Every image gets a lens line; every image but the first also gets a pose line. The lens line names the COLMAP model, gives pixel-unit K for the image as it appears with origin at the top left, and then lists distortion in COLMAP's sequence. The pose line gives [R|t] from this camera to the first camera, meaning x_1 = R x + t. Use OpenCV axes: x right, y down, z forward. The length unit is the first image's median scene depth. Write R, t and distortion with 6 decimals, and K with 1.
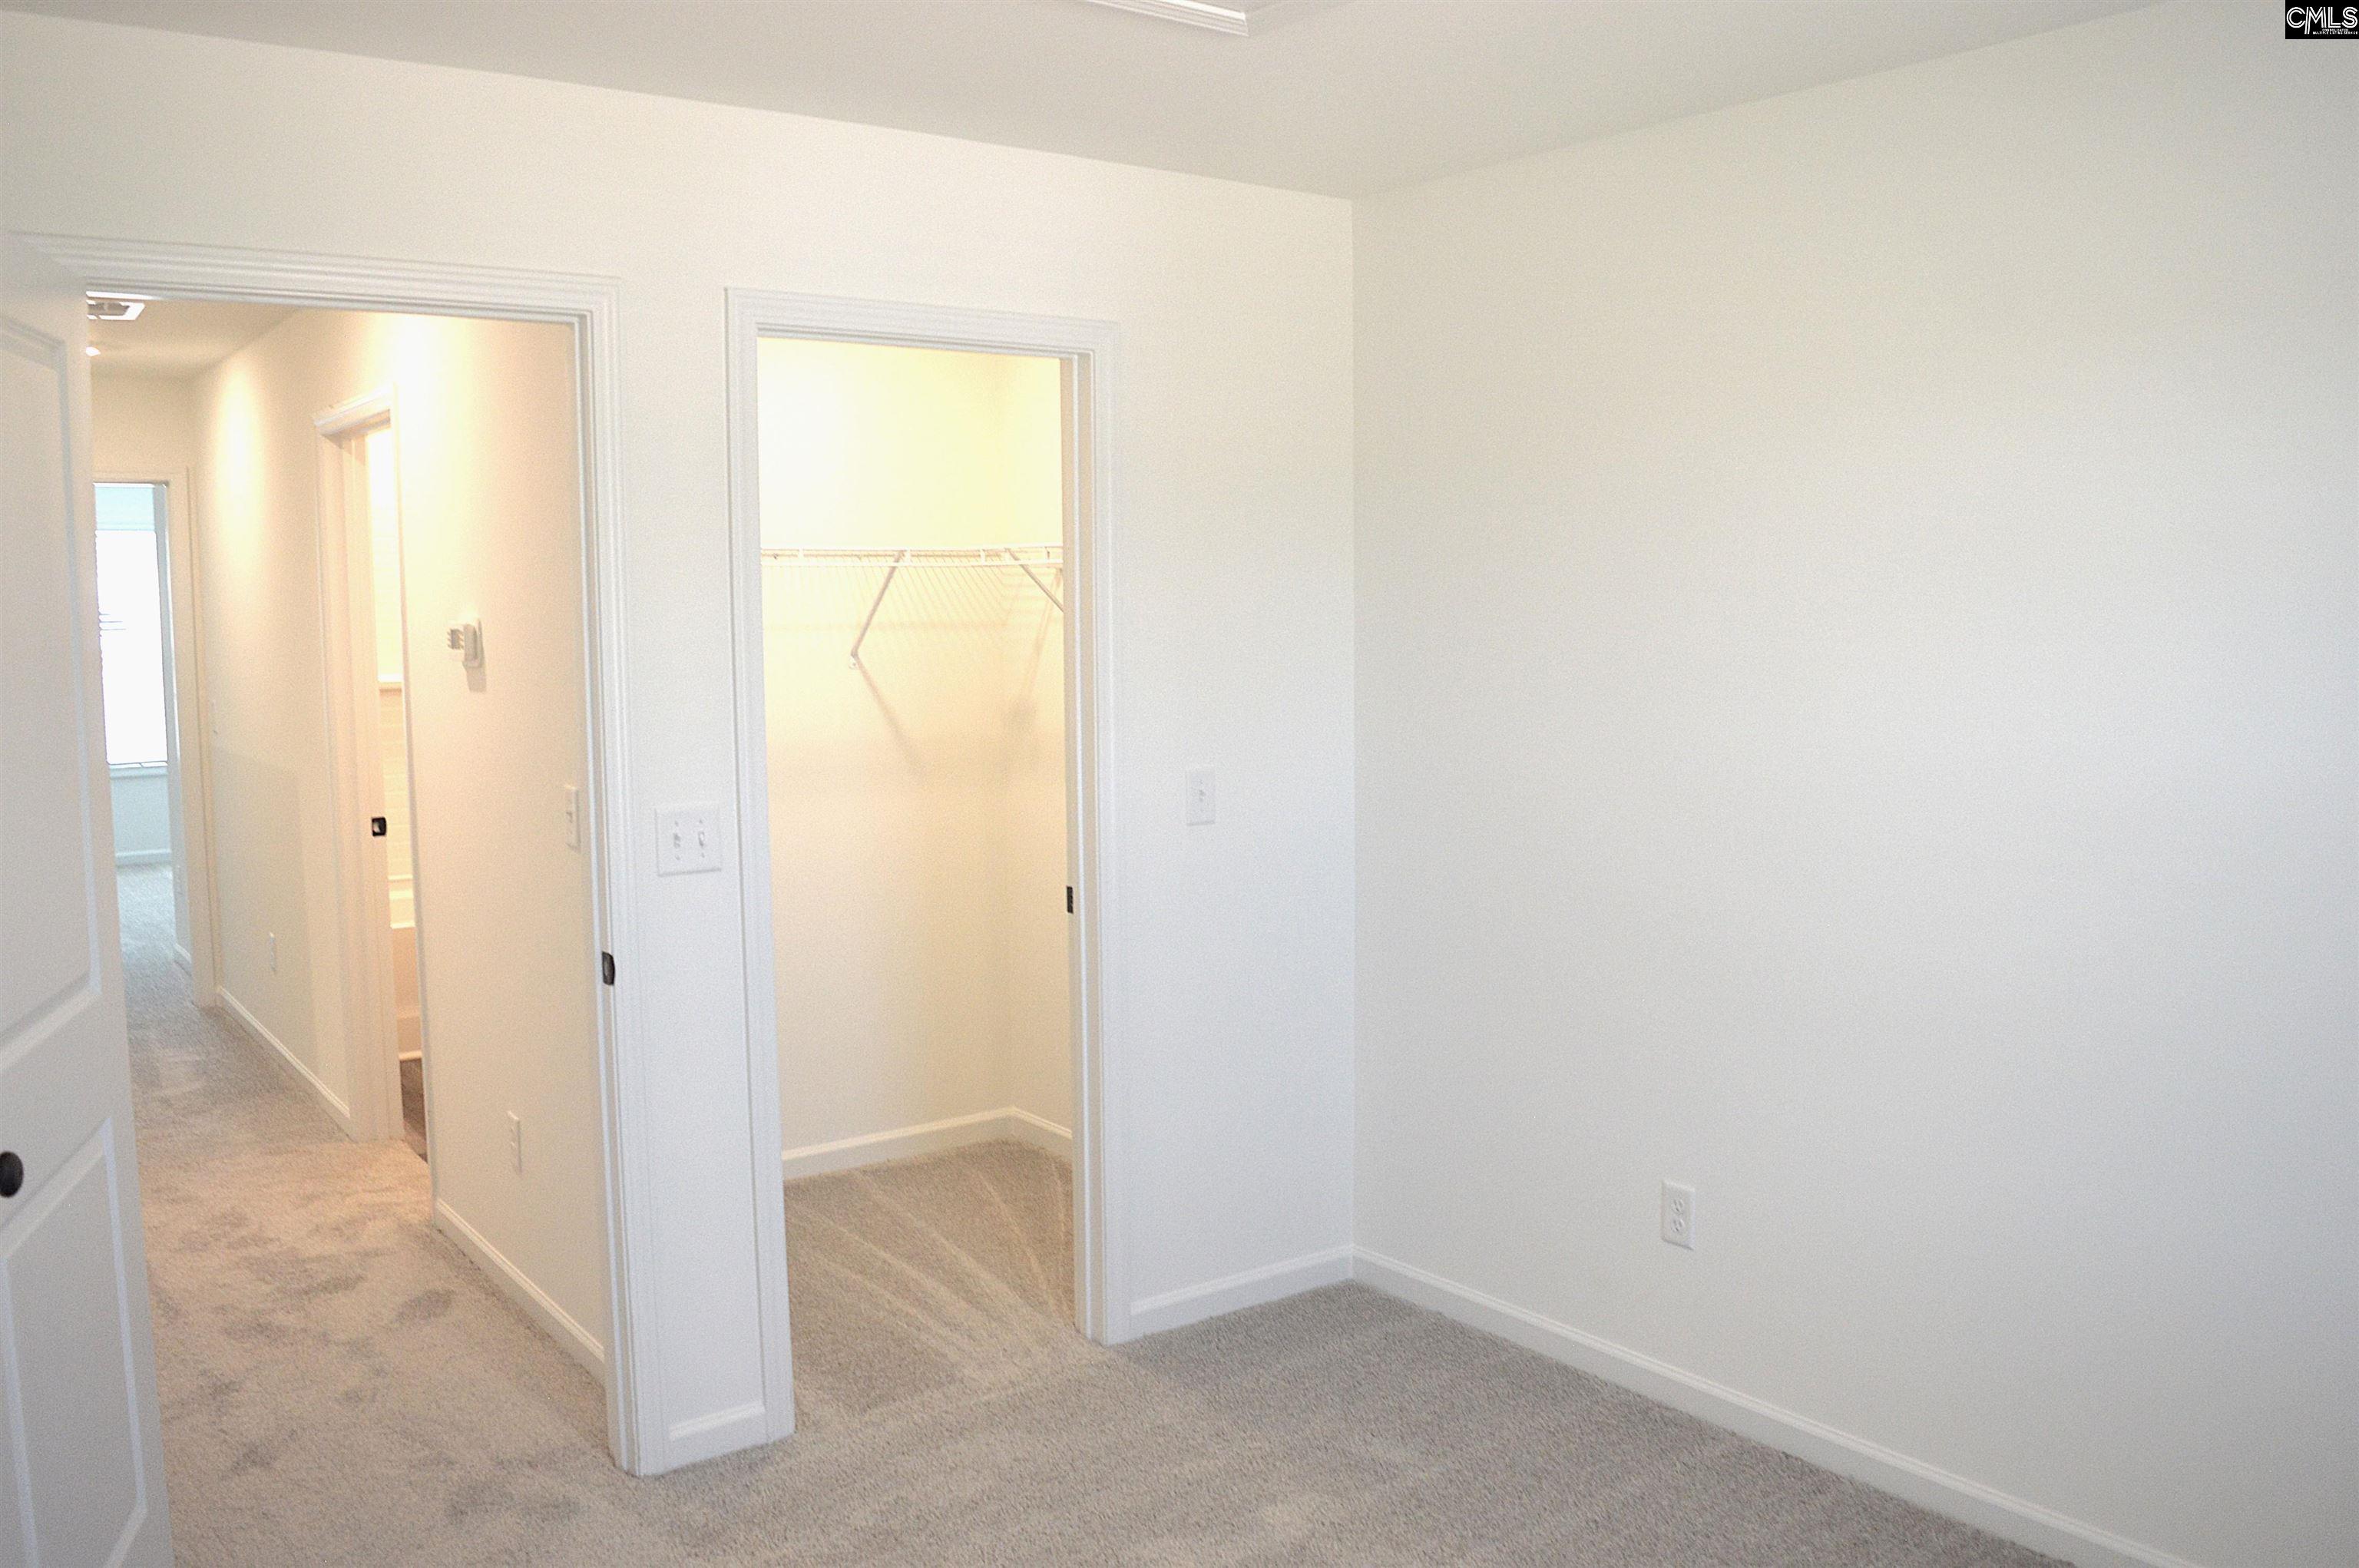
lens RADIAL K [[1913.6, 0, 1156.0], [0, 1913.6, 770.6], [0, 0, 1]] dist [-0.094916, 0.020393]
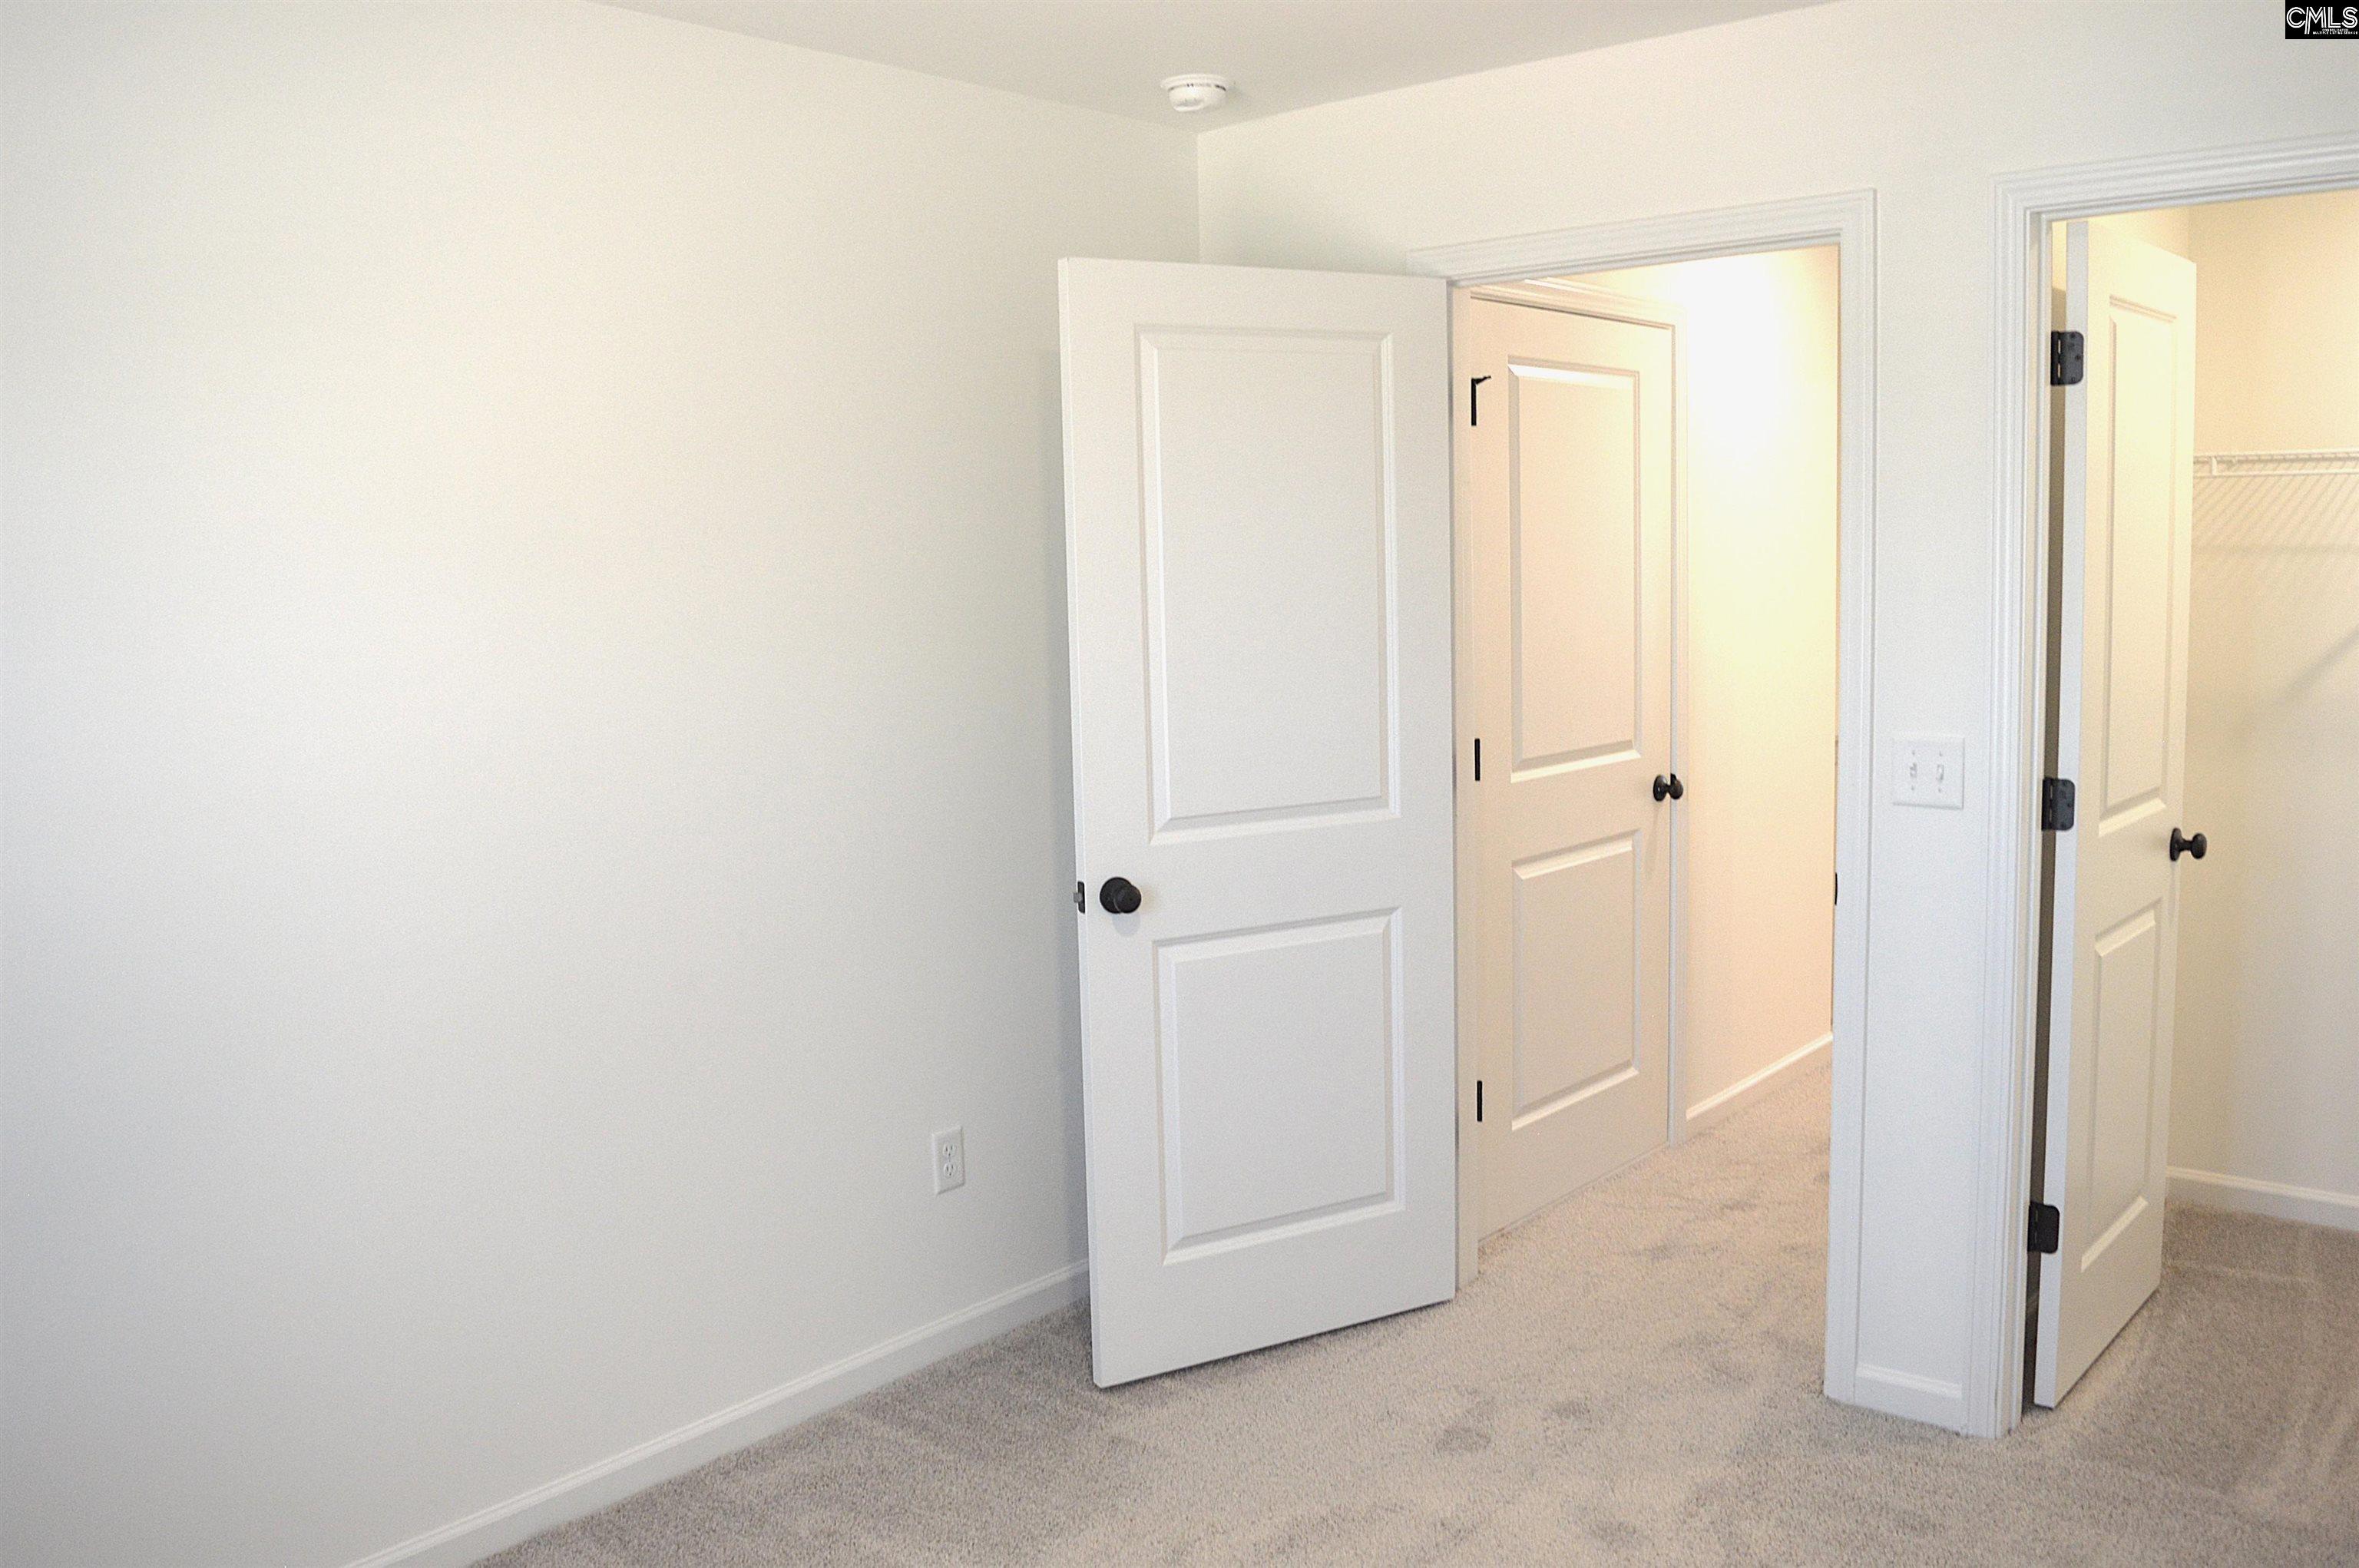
lens RADIAL K [[1941.0, 0, 1130.9], [0, 1941.0, 767.3], [0, 0, 1]] dist [-0.090696, 0.011951]
pose [[0.215260, 0.119154, -0.969260, 0.585568], [-0.069345, 0.991888, 0.106535, -0.039373], [0.974092, 0.044281, 0.221776, 0.394385]]
